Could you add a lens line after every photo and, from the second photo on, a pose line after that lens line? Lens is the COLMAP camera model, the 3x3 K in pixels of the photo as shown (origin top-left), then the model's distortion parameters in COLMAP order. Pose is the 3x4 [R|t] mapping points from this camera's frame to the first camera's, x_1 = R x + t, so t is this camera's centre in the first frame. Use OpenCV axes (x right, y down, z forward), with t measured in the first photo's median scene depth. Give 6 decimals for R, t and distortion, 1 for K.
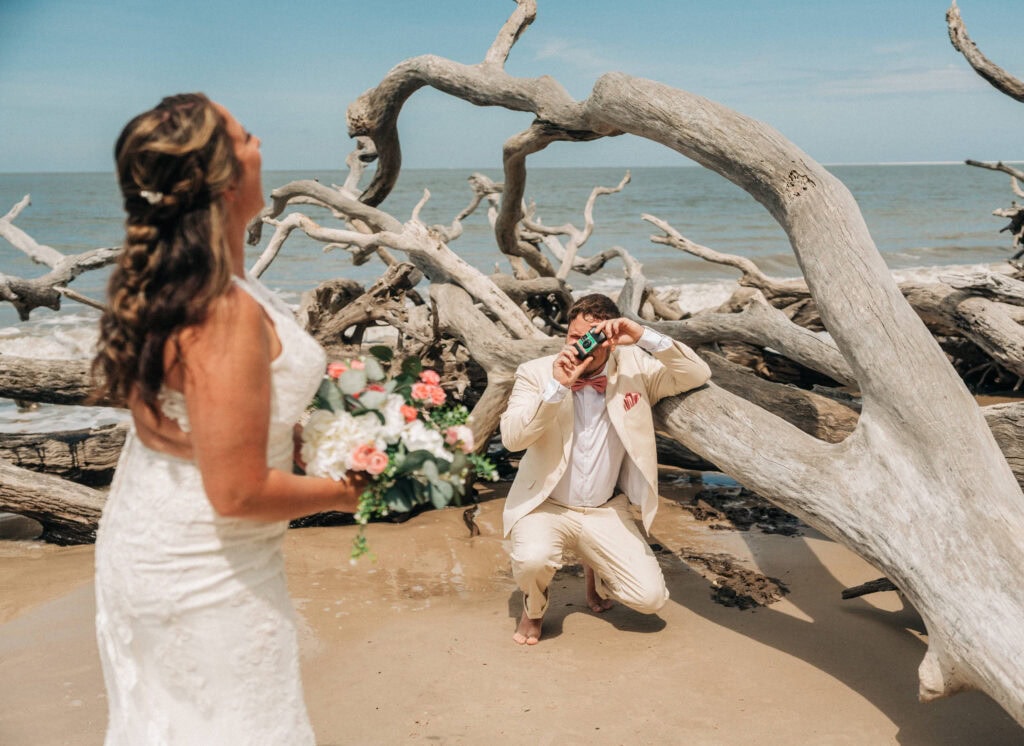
lens RADIAL K [[1091.1, 0, 520.4], [0, 1091.1, 374.7], [0, 0, 1]] dist [0.006775, 0.000000]
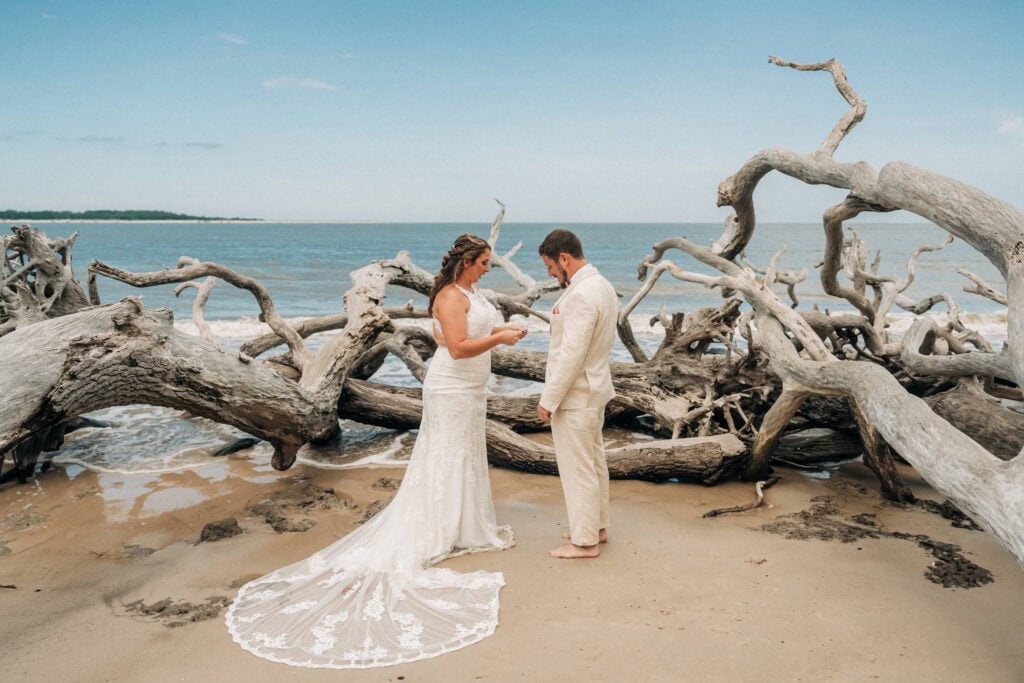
lens RADIAL K [[815.8, 0, 505.6], [0, 815.8, 344.4], [0, 0, 1]] dist [-0.005795, 0.005914]
pose [[0.892099, 0.075221, -0.445535, 0.098455], [-0.091134, 0.995735, -0.014367, -0.002817], [0.442555, 0.053421, 0.895149, -0.053705]]
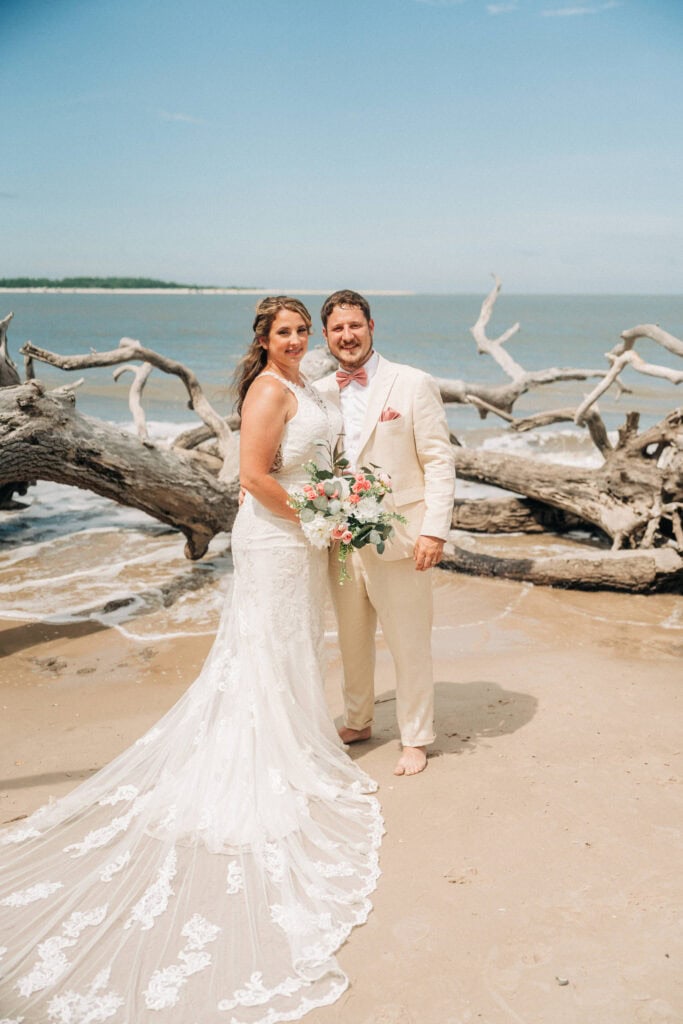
lens RADIAL K [[1018.4, 0, 343.6], [0, 1018.4, 509.2], [0, 0, 1]] dist [-0.006706, 0.000000]
pose [[0.779303, 0.141787, -0.610396, 0.295915], [-0.126811, 0.989595, 0.067969, -0.006058], [0.613682, 0.024437, 0.789175, -0.131885]]
